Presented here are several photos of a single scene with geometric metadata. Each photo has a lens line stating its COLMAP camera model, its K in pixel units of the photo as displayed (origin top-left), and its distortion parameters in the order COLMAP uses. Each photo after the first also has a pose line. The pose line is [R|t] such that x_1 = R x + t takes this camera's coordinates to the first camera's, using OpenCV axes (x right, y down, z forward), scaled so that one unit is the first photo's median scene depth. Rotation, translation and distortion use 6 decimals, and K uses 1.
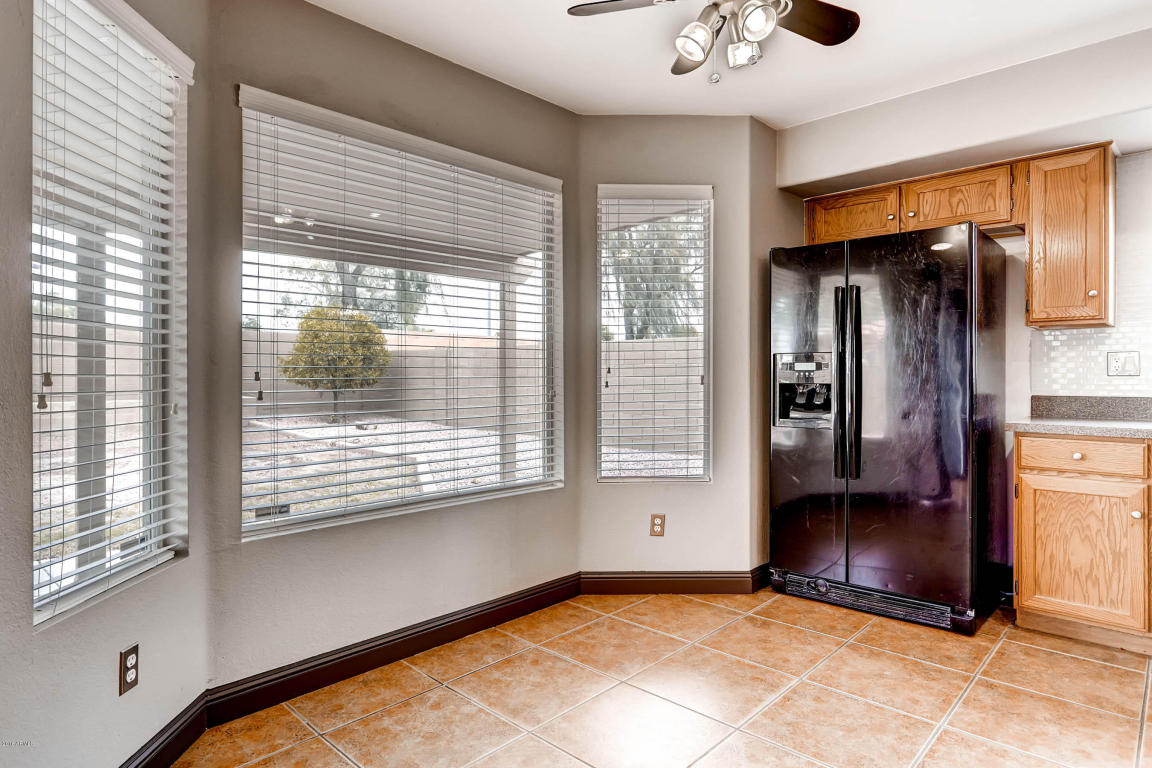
lens RADIAL K [[652.1, 0, 564.6], [0, 652.1, 372.9], [0, 0, 1]] dist [-0.007562, 0.000590]
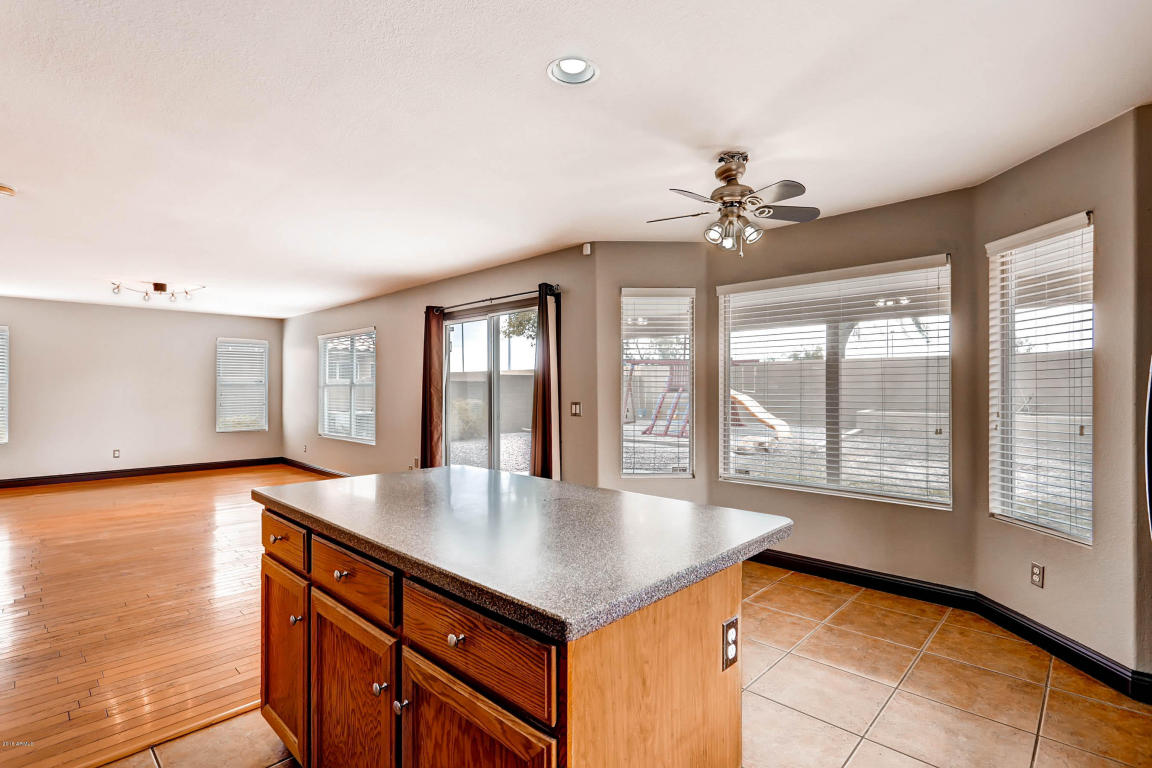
lens RADIAL K [[552.8, 0, 567.0], [0, 552.8, 382.0], [0, 0, 1]] dist [-0.003776, -0.000327]
pose [[-0.006622, -0.006838, -0.999955, 1.122128], [0.004032, 0.999968, -0.006865, -0.061922], [0.999970, -0.004077, -0.006595, 0.344128]]
